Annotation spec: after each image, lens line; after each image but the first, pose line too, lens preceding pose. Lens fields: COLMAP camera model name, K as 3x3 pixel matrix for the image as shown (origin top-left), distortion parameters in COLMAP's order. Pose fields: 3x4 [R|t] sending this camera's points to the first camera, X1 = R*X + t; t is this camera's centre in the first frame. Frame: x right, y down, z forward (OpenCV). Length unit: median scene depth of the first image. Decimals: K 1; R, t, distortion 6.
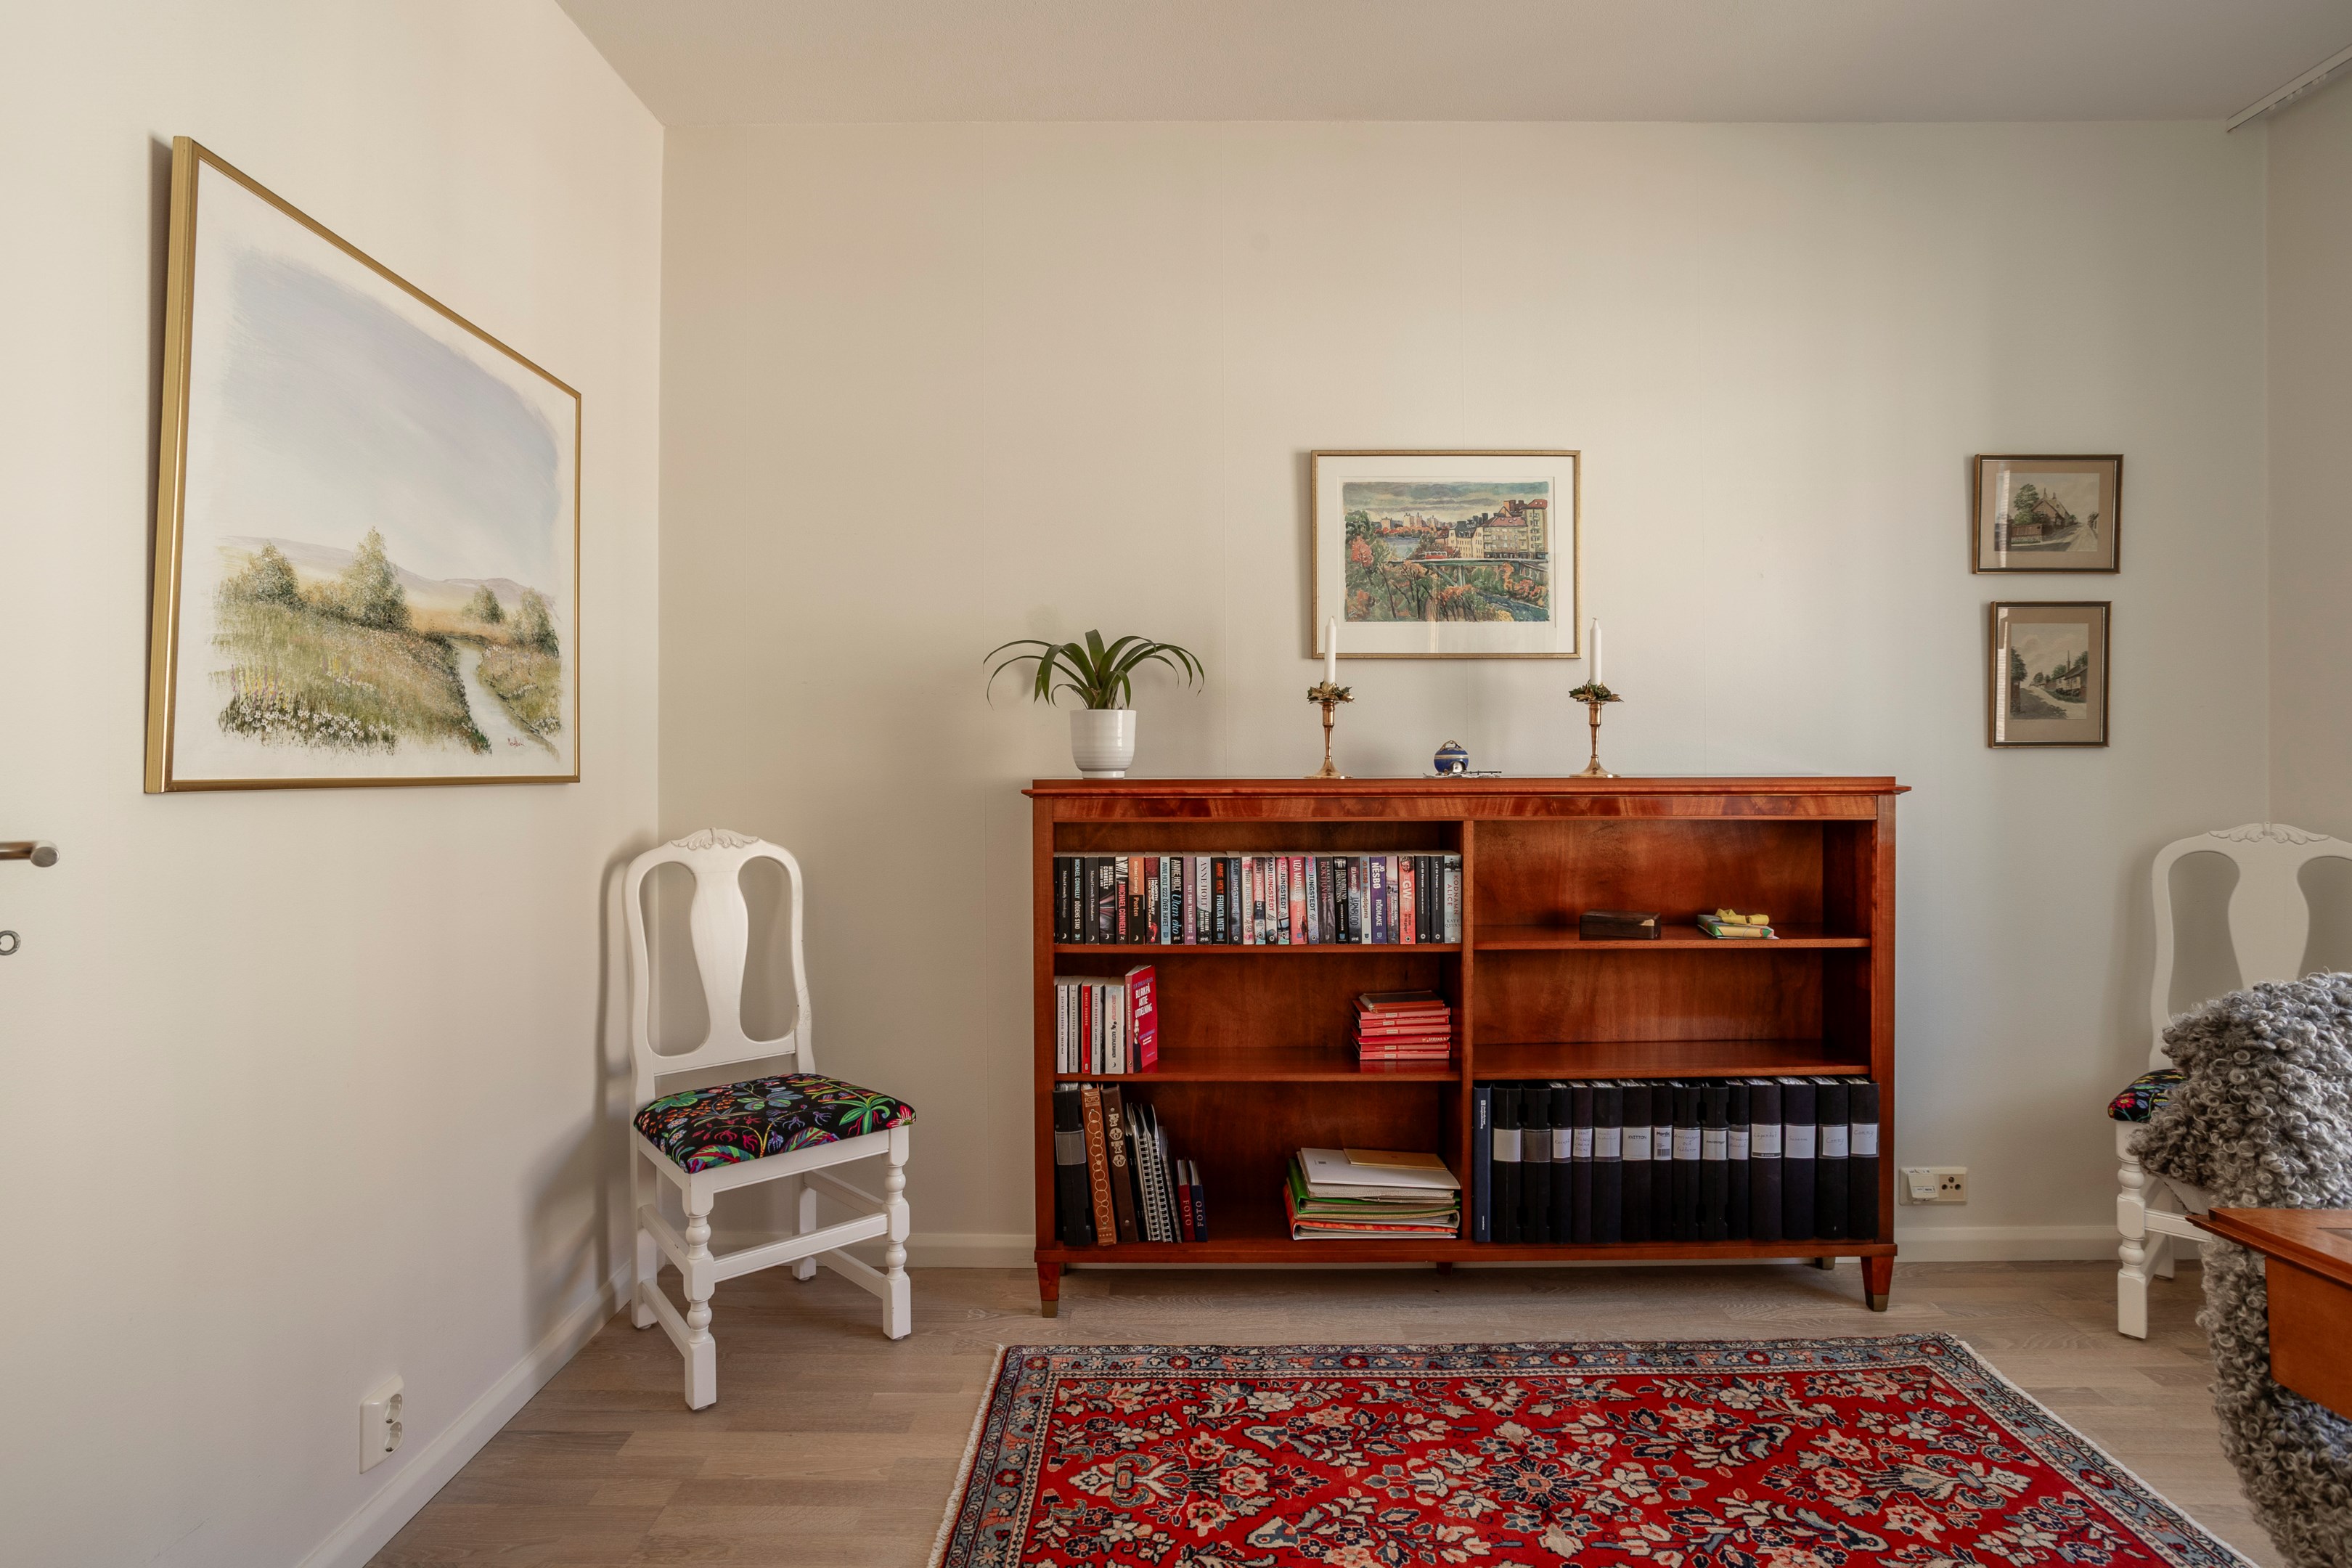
lens RADIAL K [[1228.4, 0, 1177.0], [0, 1228.4, 760.1], [0, 0, 1]] dist [-0.001767, 0.000131]
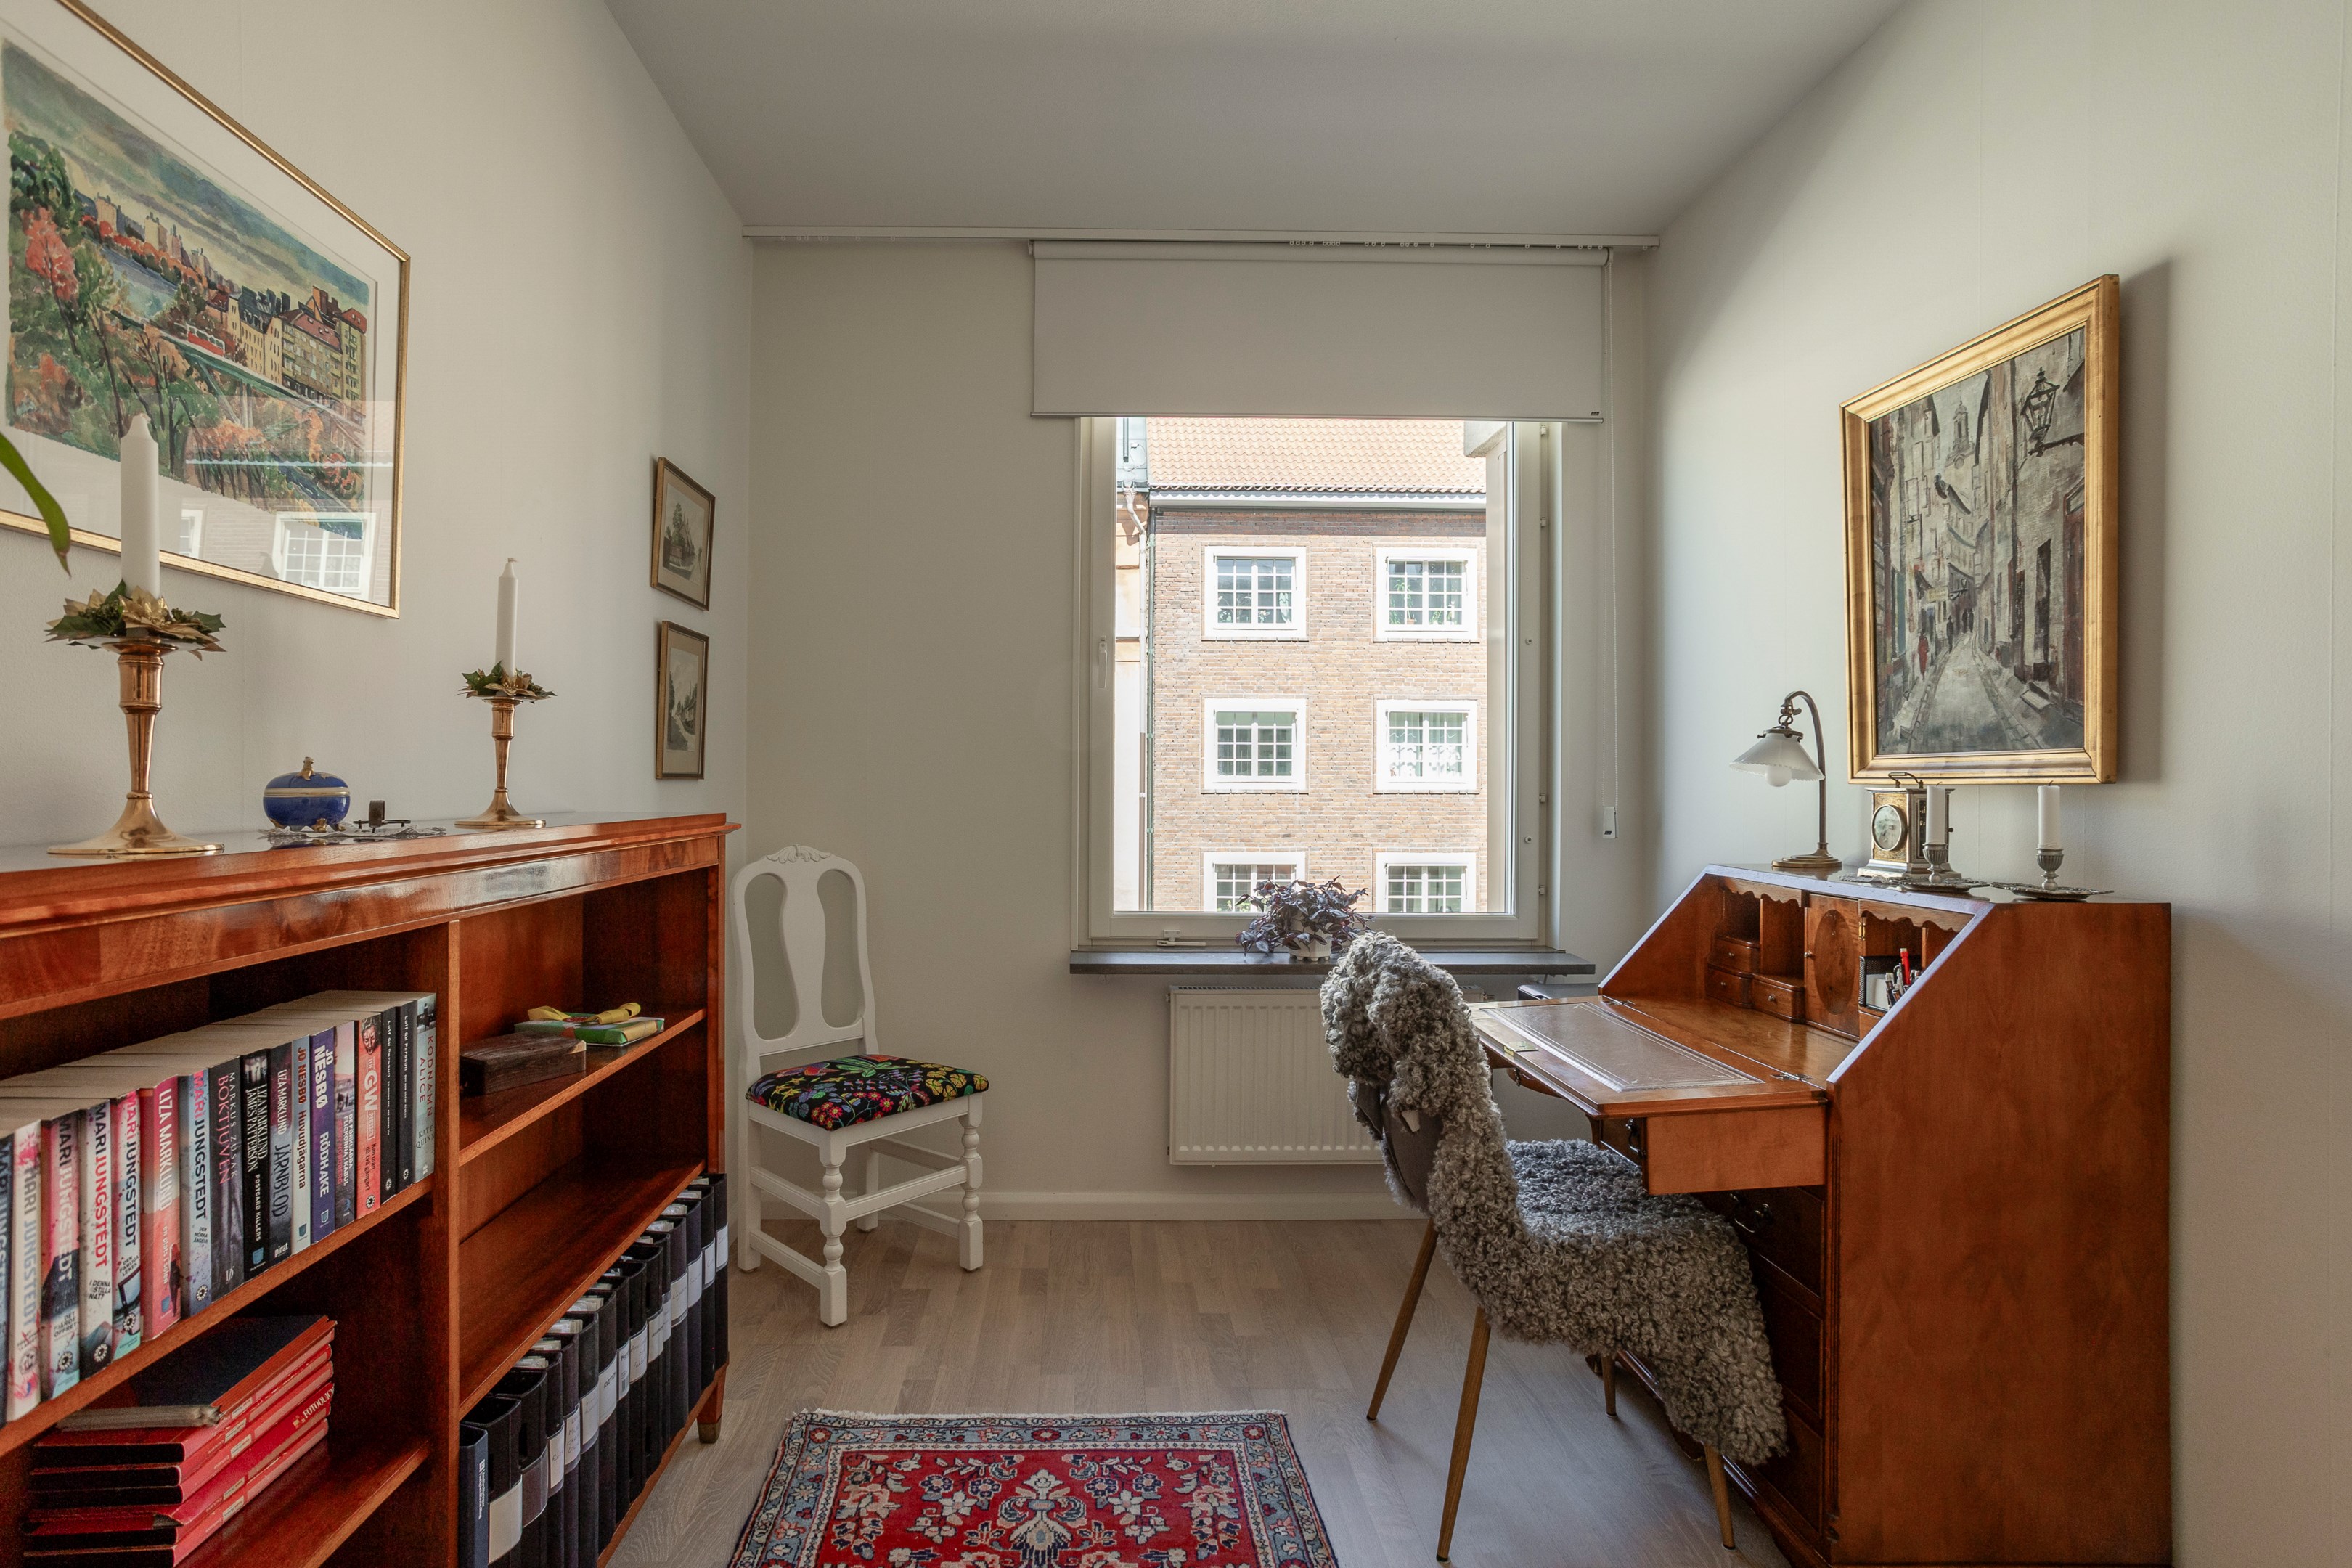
lens RADIAL K [[1146.2, 0, 1176.0], [0, 1146.2, 784.0], [0, 0, 1]] dist [-0.032208, 0.020997]
pose [[-0.033139, 0.003146, 0.999446, -0.232411], [-0.000501, 0.999995, -0.003164, -0.004613], [-0.999451, -0.000606, -0.033137, 0.722361]]
